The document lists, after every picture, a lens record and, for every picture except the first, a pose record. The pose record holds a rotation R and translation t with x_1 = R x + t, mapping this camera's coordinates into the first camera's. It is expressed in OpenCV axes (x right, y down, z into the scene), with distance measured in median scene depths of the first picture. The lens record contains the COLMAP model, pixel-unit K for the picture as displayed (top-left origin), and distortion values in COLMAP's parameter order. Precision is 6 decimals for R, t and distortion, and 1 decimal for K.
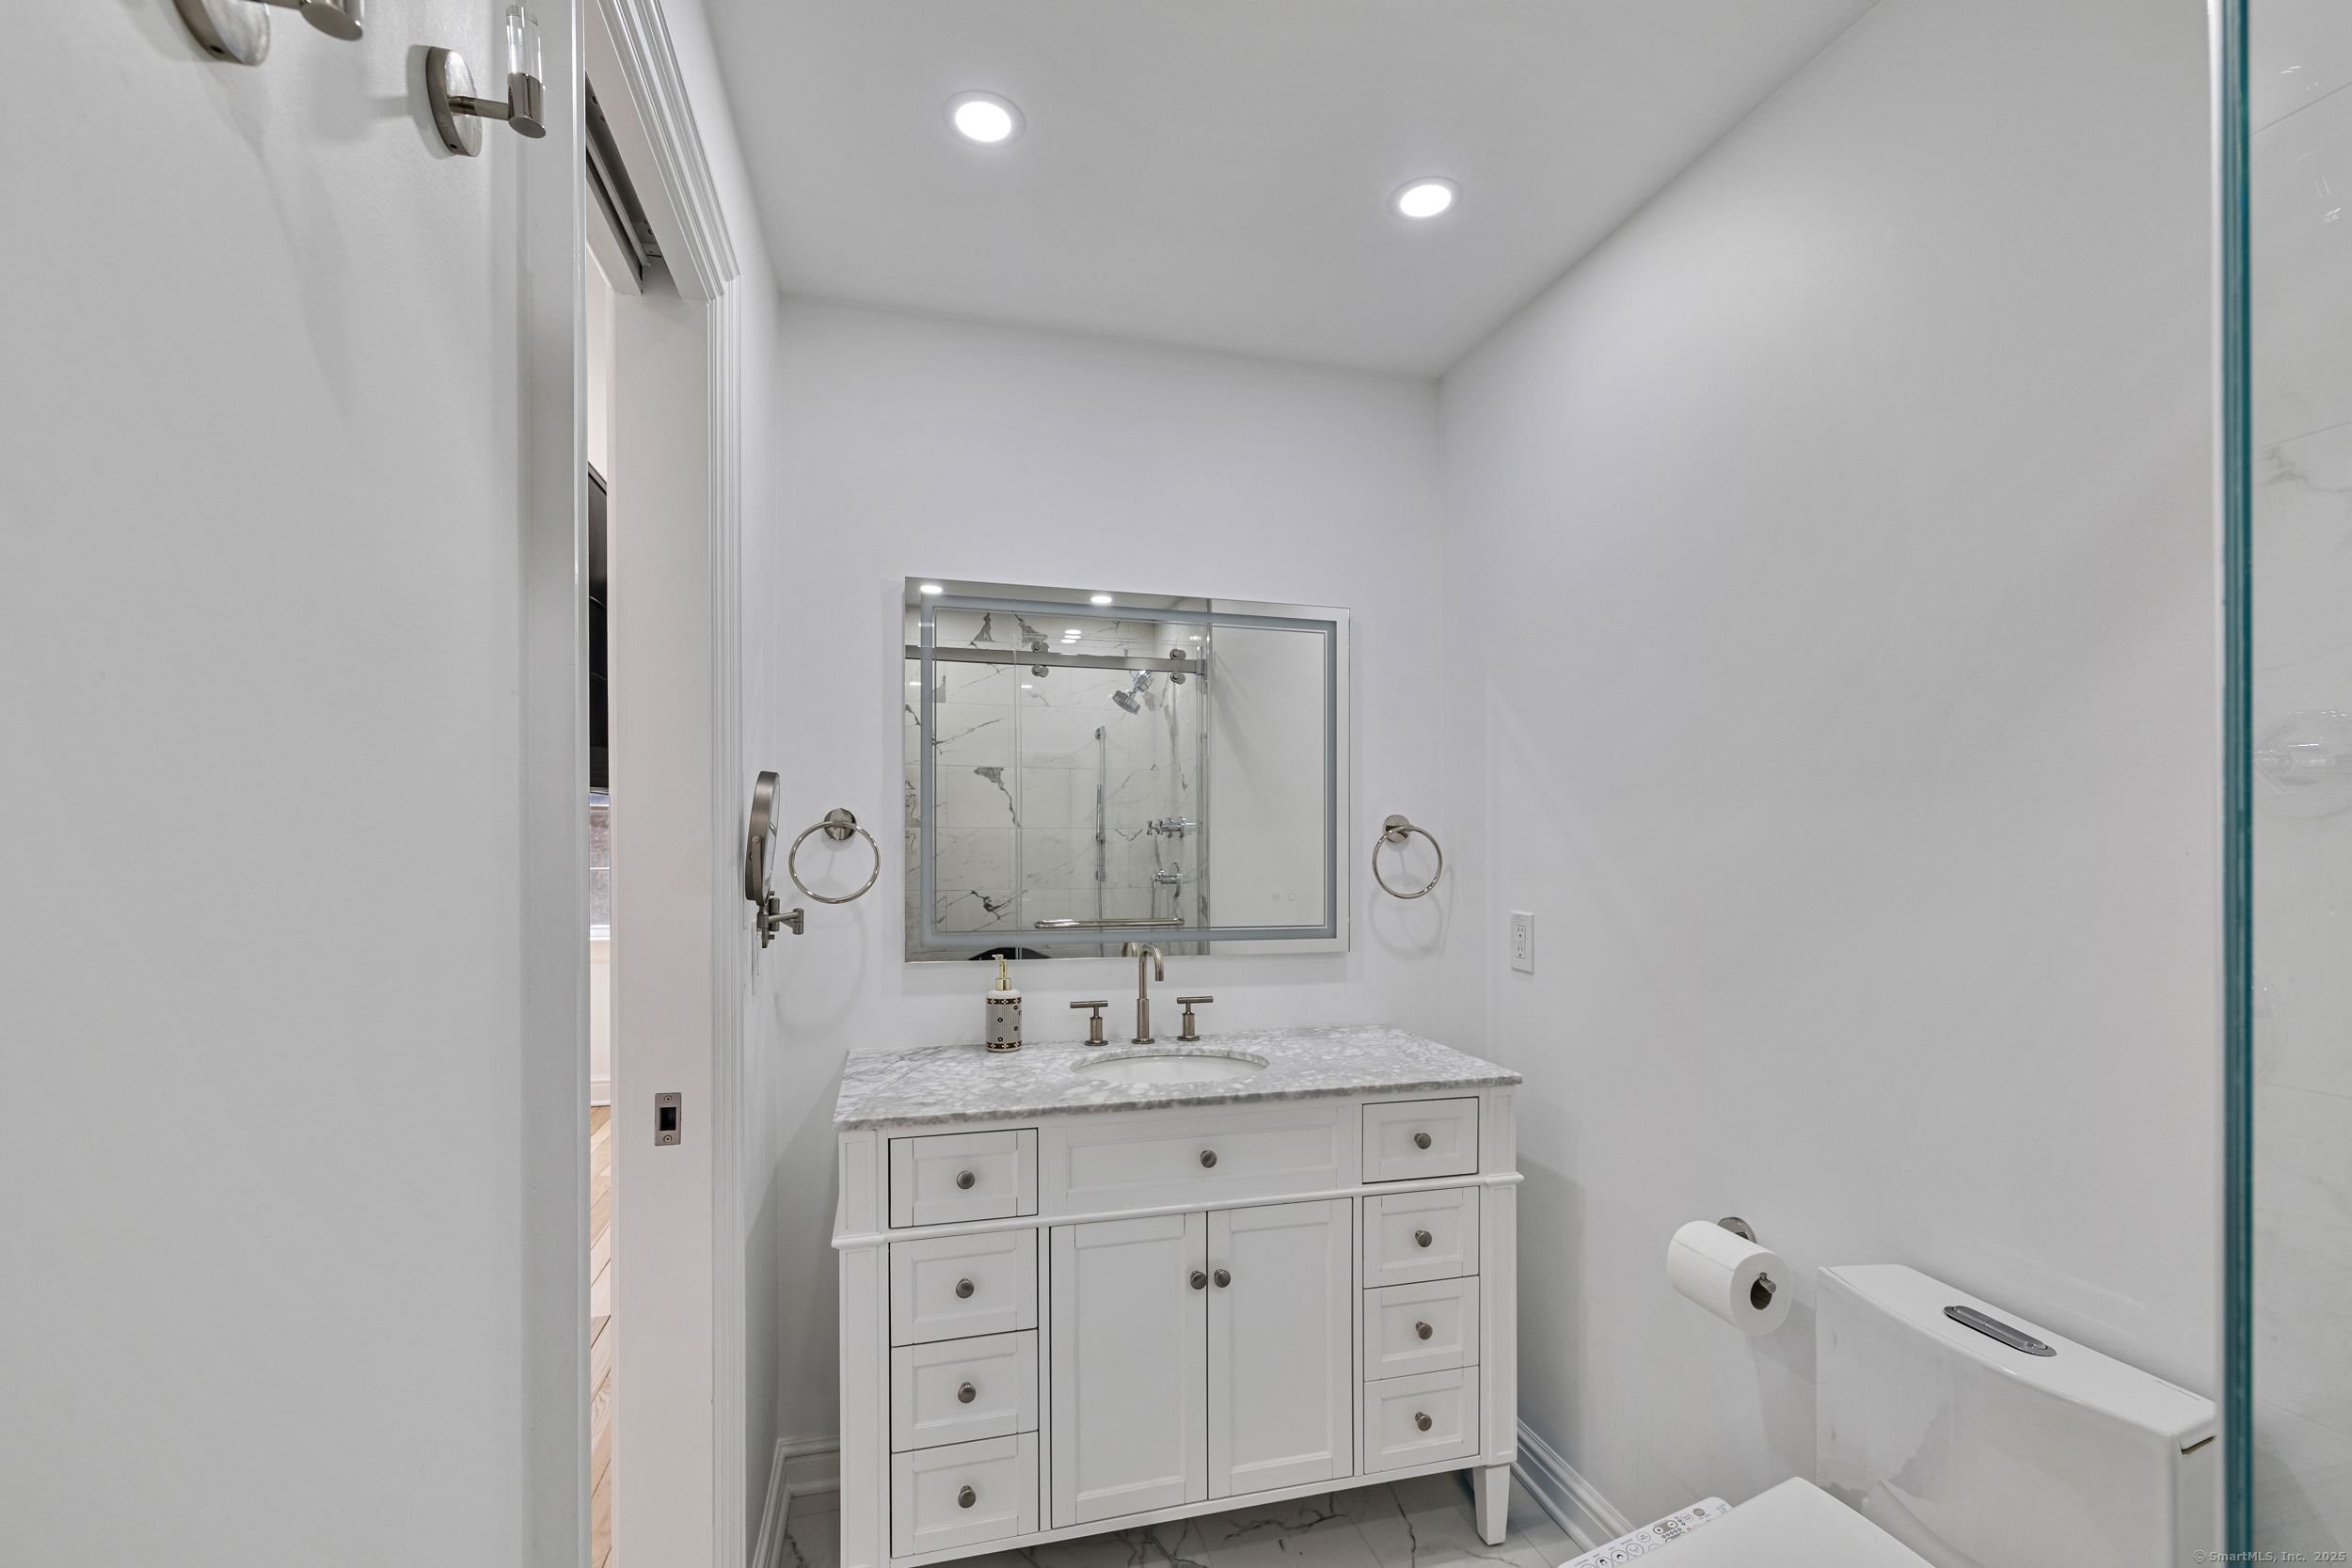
lens RADIAL K [[987.1, 0, 1163.9], [0, 987.1, 847.0], [0, 0, 1]] dist [-0.001198, 0.000182]
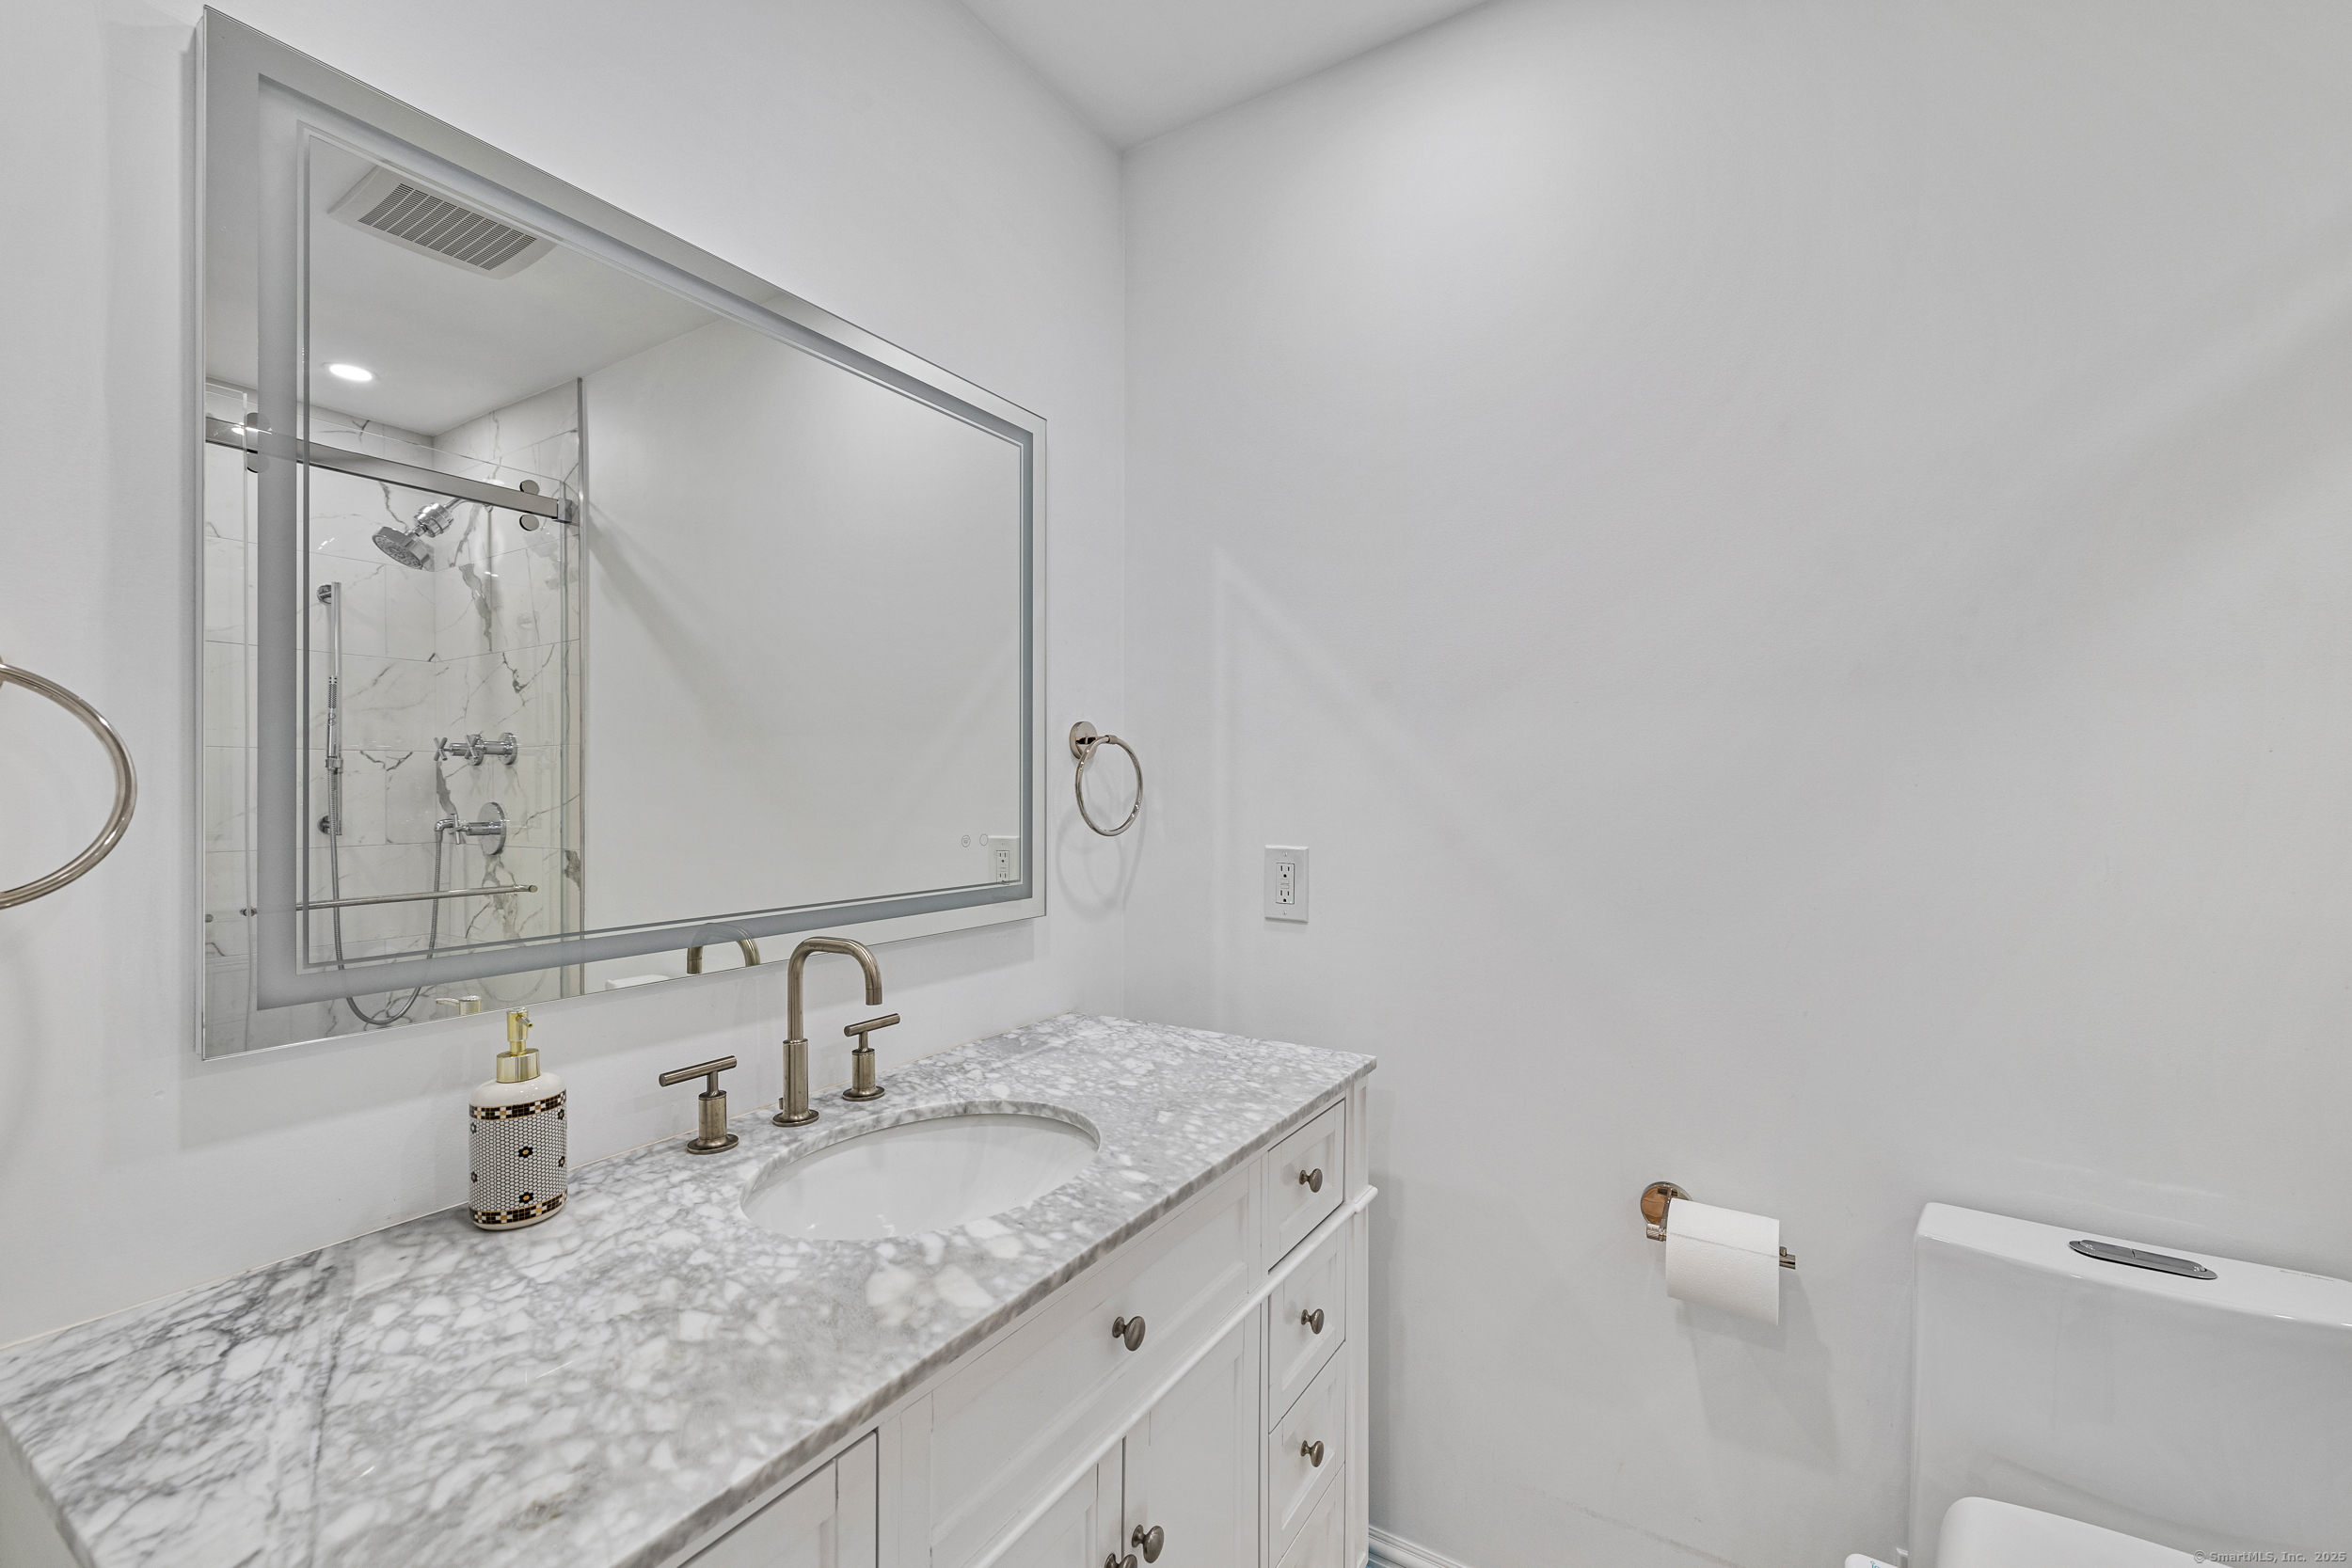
lens RADIAL K [[987.1, 0, 1173.1], [0, 987.1, 789.5], [0, 0, 1]] dist [-0.001198, 0.000182]
pose [[0.734784, -0.005202, 0.678281, -0.242721], [0.004776, 0.999985, 0.002495, 0.018261], [-0.678284, 0.001407, 0.734799, 0.484799]]
